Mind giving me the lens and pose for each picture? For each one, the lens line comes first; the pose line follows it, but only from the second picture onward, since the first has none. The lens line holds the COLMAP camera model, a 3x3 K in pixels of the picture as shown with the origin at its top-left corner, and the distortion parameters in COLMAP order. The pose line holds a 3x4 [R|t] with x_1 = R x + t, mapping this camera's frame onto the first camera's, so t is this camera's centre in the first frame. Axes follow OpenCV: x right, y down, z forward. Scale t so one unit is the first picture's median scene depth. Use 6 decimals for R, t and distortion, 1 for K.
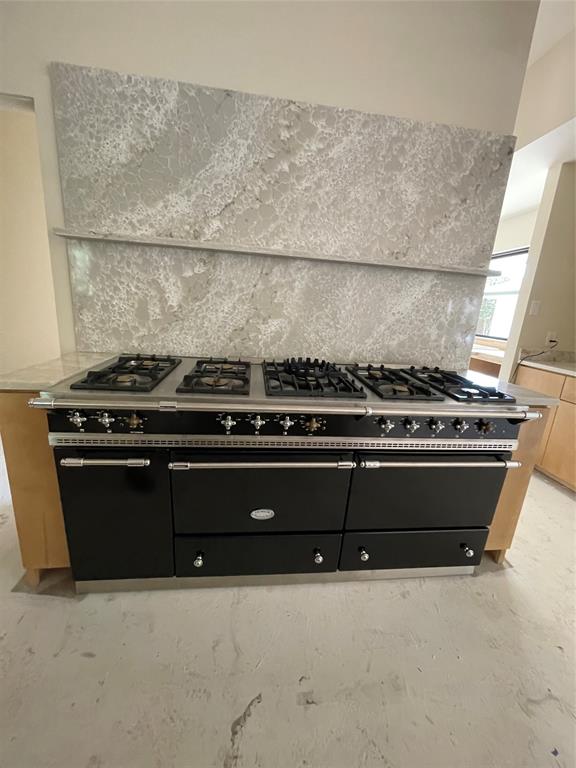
lens RADIAL K [[298.5, 0, 288.0], [0, 298.5, 384.0], [0, 0, 1]] dist [-0.010935, 0.003345]
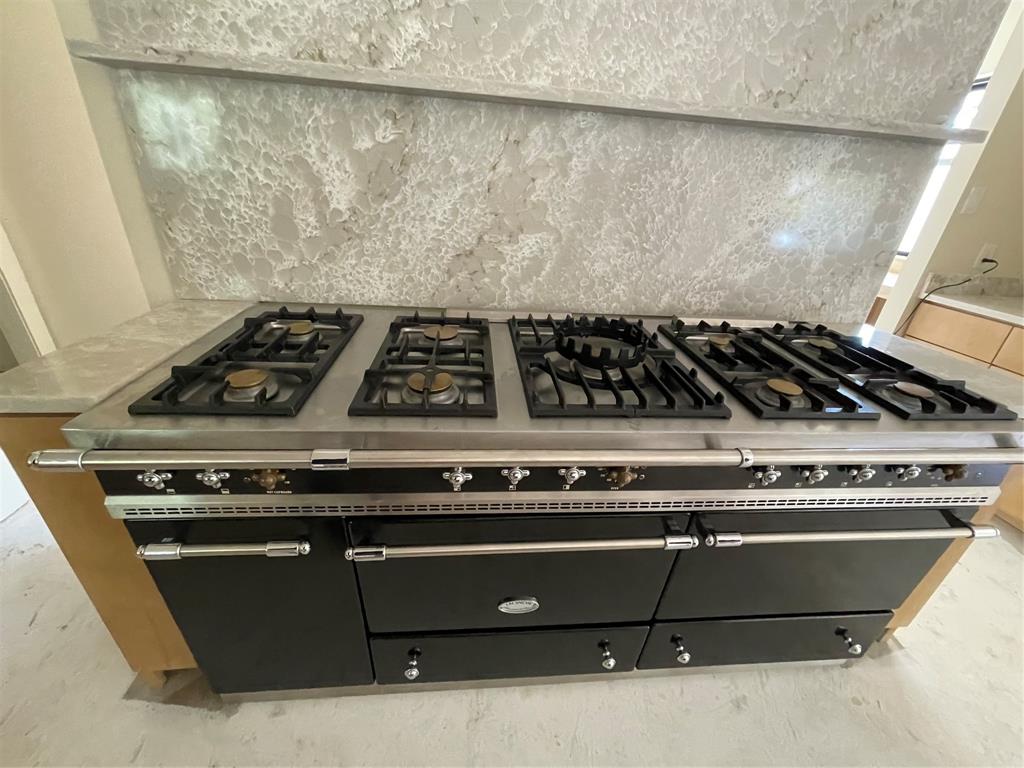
lens RADIAL K [[398.1, 0, 512.0], [0, 398.1, 384.0], [0, 0, 1]] dist [-0.010935, 0.003345]
pose [[0.999697, 0.006188, -0.023827, -0.063619], [-0.001139, 0.978478, 0.206349, -0.108472], [0.024591, -0.206260, 0.978188, 0.260791]]
